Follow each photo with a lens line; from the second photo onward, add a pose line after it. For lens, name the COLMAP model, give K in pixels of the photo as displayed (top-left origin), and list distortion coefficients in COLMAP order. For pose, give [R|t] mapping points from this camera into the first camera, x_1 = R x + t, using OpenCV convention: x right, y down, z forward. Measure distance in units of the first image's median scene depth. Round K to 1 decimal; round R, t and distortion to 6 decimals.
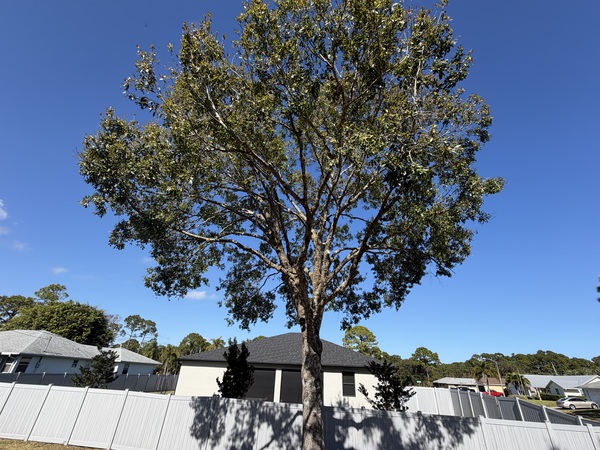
lens RADIAL K [[265.2, 0, 301.8], [0, 265.2, 223.6], [0, 0, 1]] dist [0.001804, -0.001090]
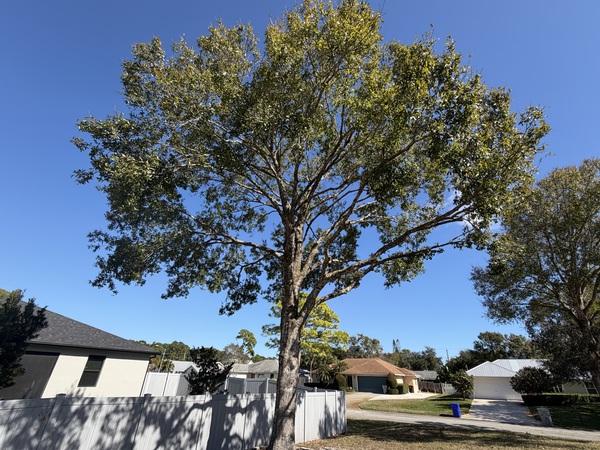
lens RADIAL K [[265.2, 0, 300.1], [0, 265.2, 223.9], [0, 0, 1]] dist [0.001804, -0.001090]
pose [[0.423835, 0.425122, 0.799772, -0.755356], [-0.460013, 0.861677, -0.214246, 0.248330], [-0.780226, -0.277100, 0.560770, 0.431026]]
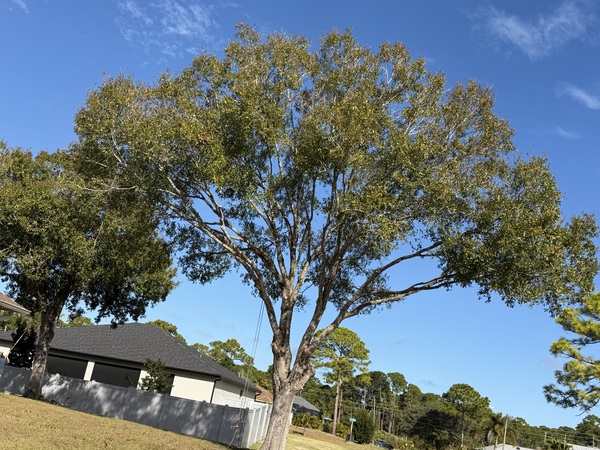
lens RADIAL K [[658.9, 0, 299.0], [0, 658.9, 226.8], [0, 0, 1]] dist [0.060412, 0.000000]
pose [[0.990703, 0.135868, -0.006904, 1.166581], [-0.130293, 0.962205, 0.239134, -1.020933], [0.039134, -0.236011, 0.970962, -2.082280]]
